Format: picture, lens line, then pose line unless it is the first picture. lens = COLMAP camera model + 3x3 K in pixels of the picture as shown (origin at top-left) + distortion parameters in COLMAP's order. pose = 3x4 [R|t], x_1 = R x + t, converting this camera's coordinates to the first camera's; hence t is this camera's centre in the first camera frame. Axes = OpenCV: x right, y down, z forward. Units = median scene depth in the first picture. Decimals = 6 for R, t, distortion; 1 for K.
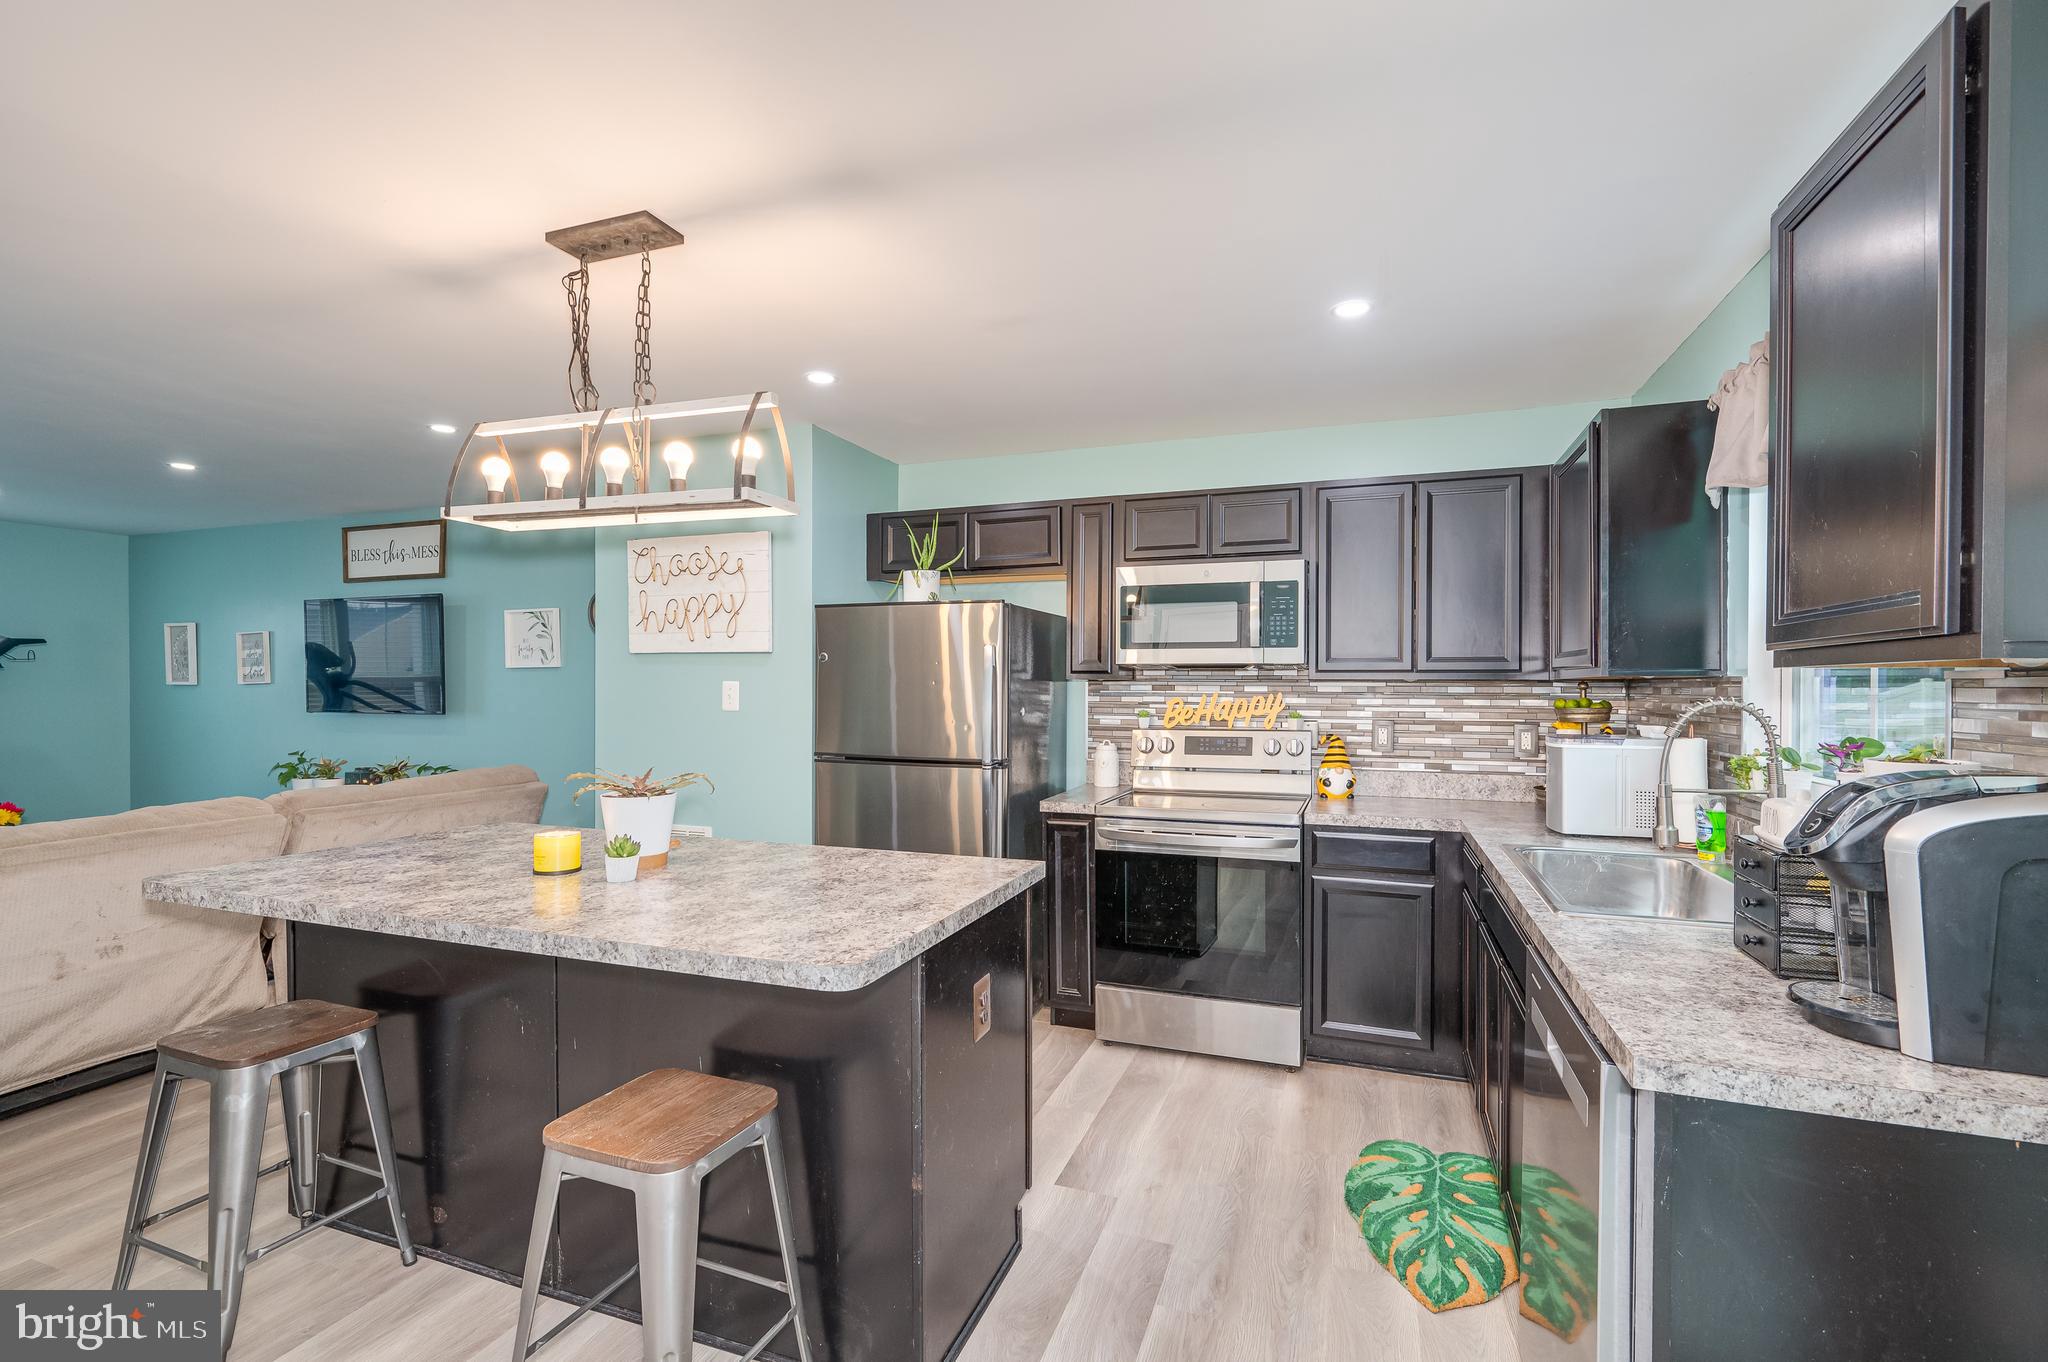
lens RADIAL K [[935.5, 0, 1079.7], [0, 935.5, 684.1], [0, 0, 1]] dist [0.003149, 0.000598]
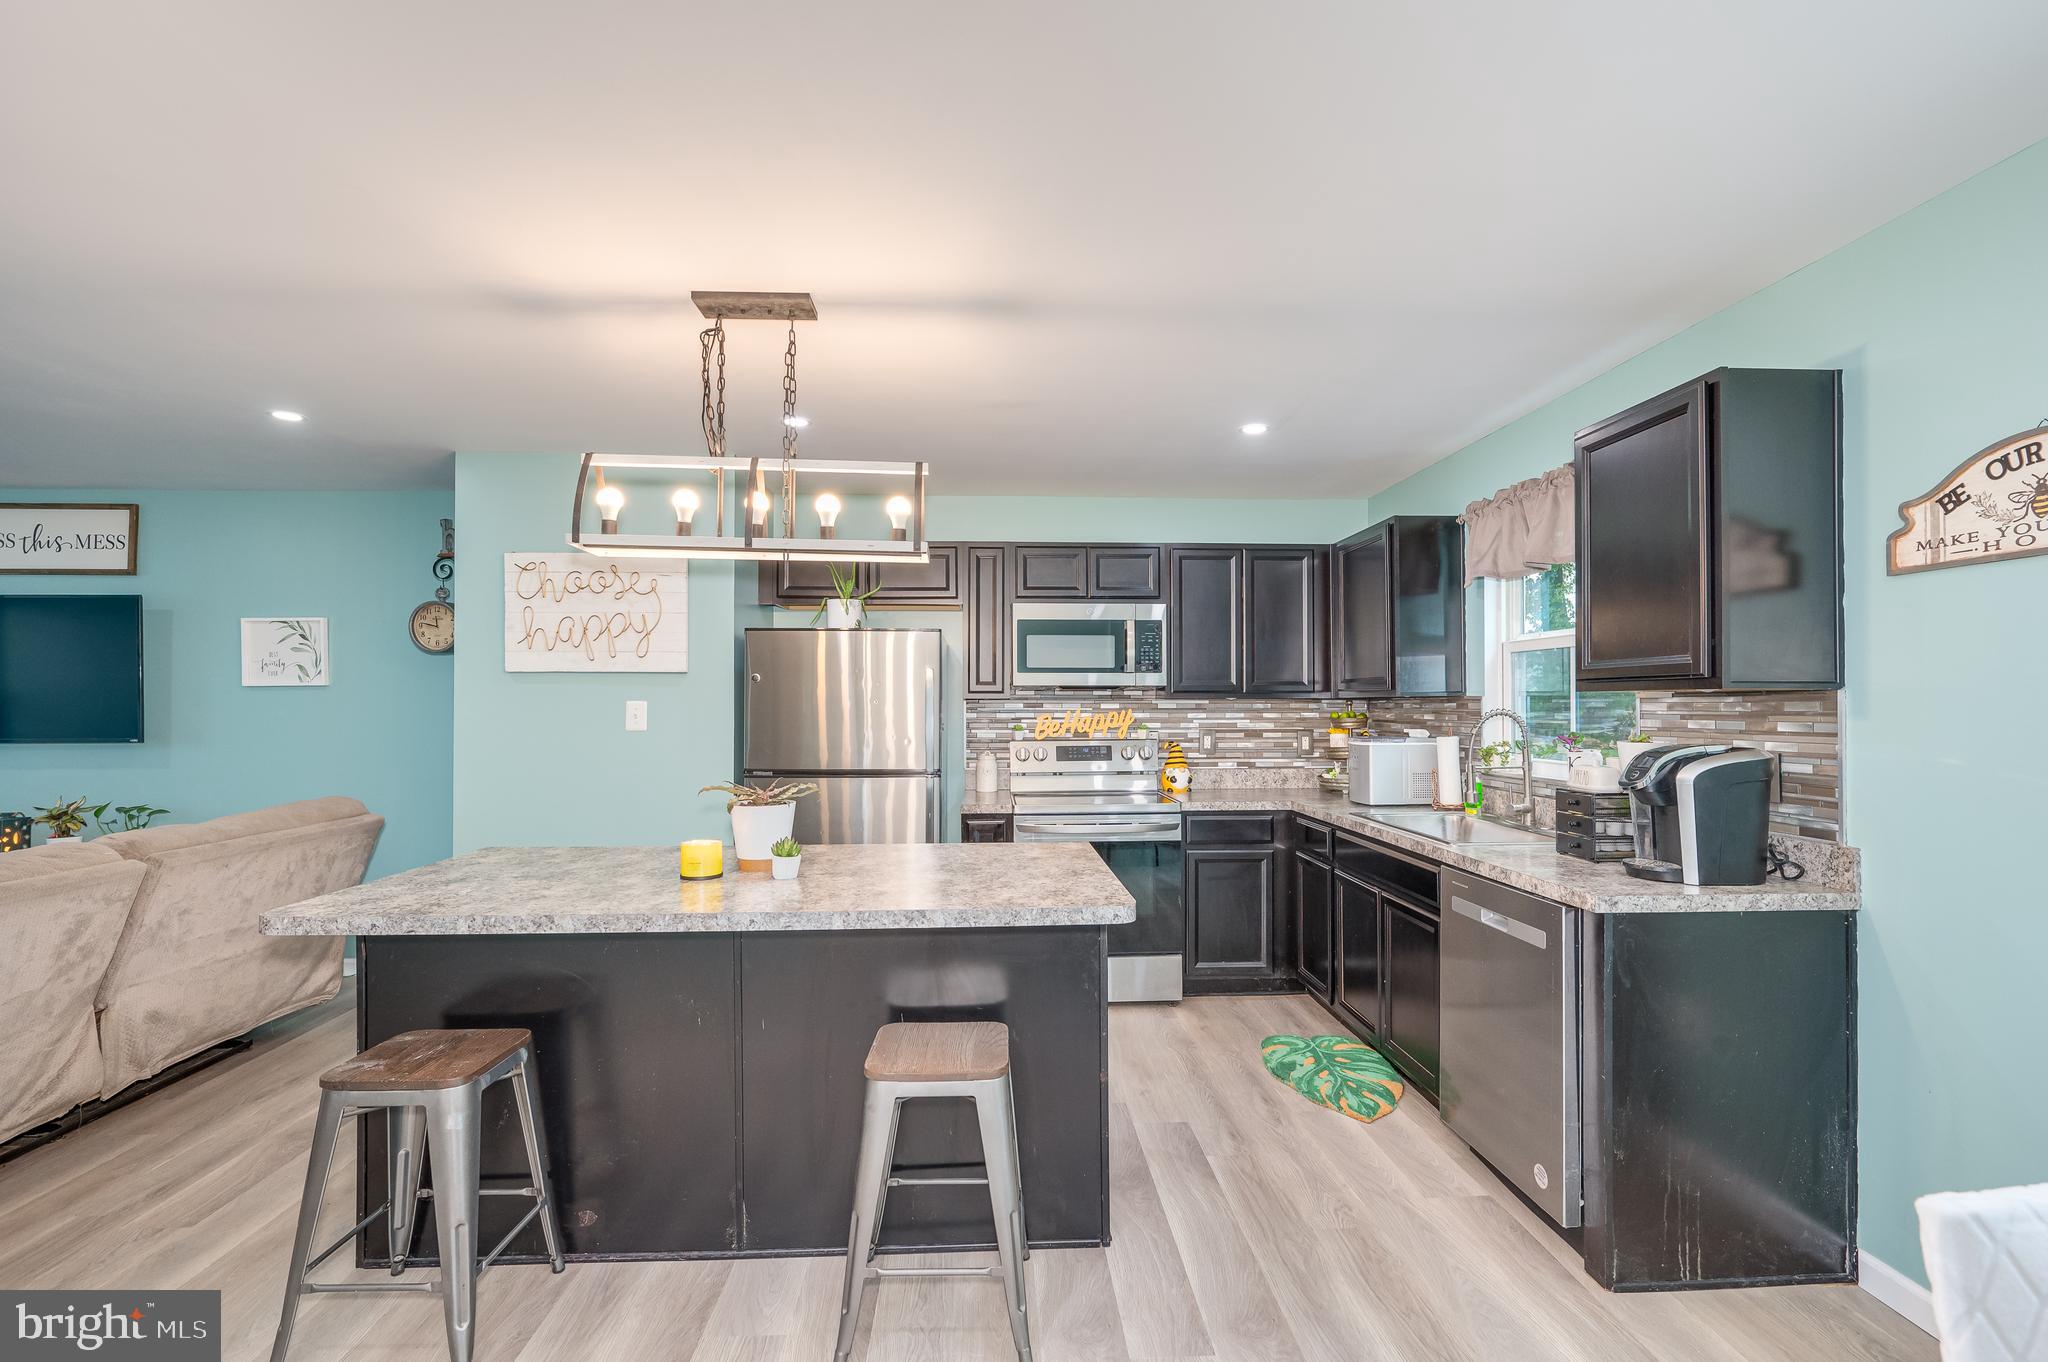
lens RADIAL K [[928.9, 0, 1088.2], [0, 928.9, 695.8], [0, 0, 1]] dist [-0.000317, -0.000872]
pose [[0.914396, -0.001732, 0.404816, -0.355604], [0.004103, 0.999979, -0.004990, -0.002160], [-0.404799, 0.006224, 0.914384, -0.099719]]
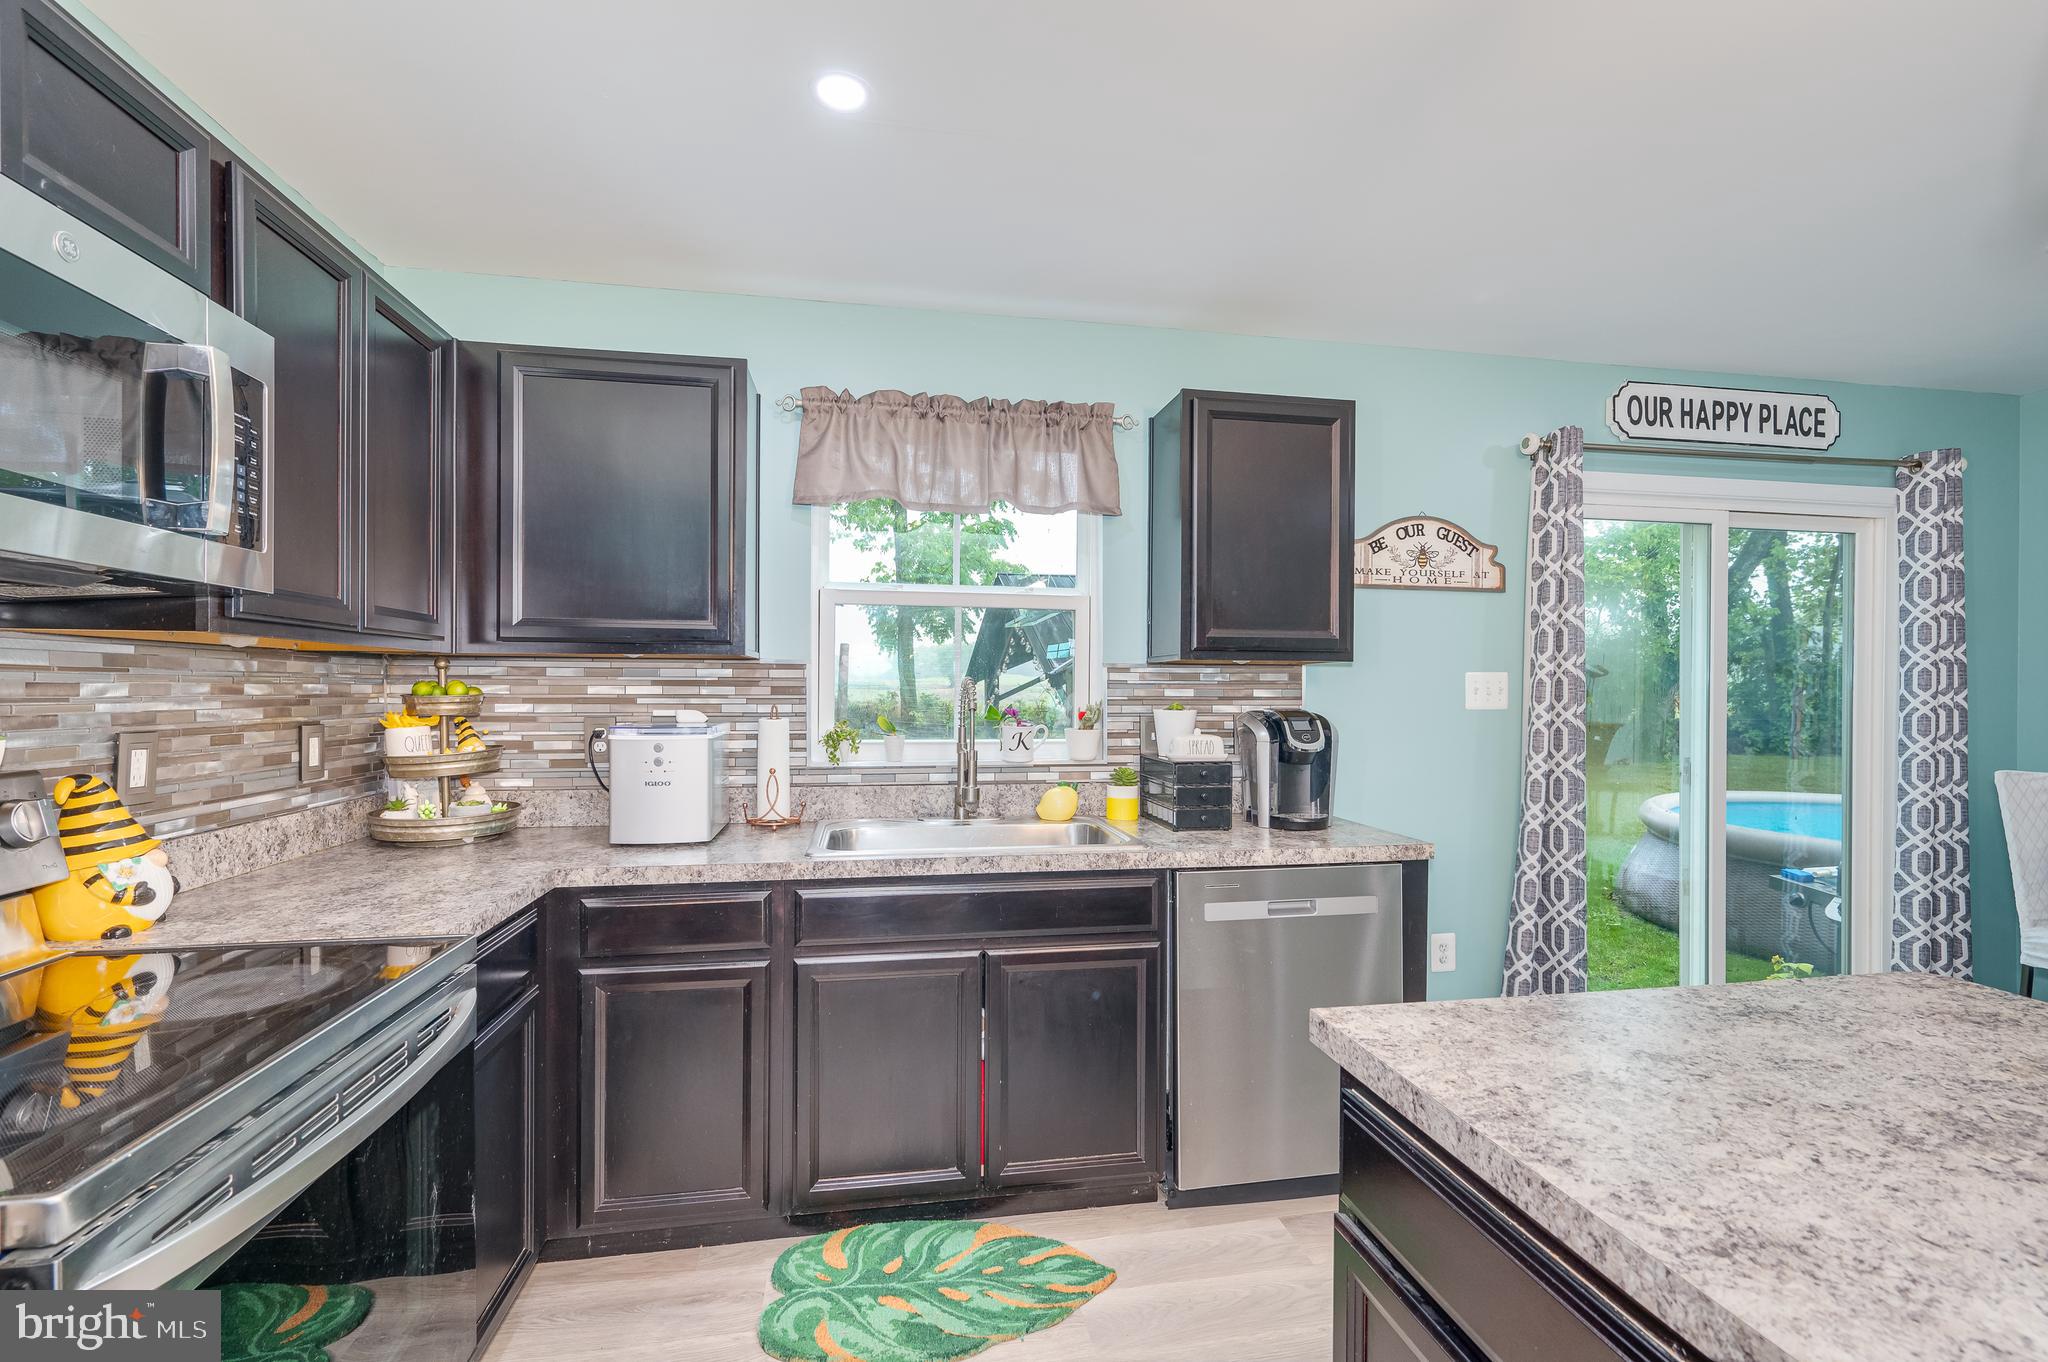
lens RADIAL K [[889.0, 0, 1040.7], [0, 889.0, 690.3], [0, 0, 1]] dist [0.001337, -0.000170]
pose [[-0.468377, -0.008132, 0.883491, -0.247334], [-0.009191, 0.999948, 0.004331, 0.014919], [-0.883481, -0.006091, -0.468428, 0.866192]]
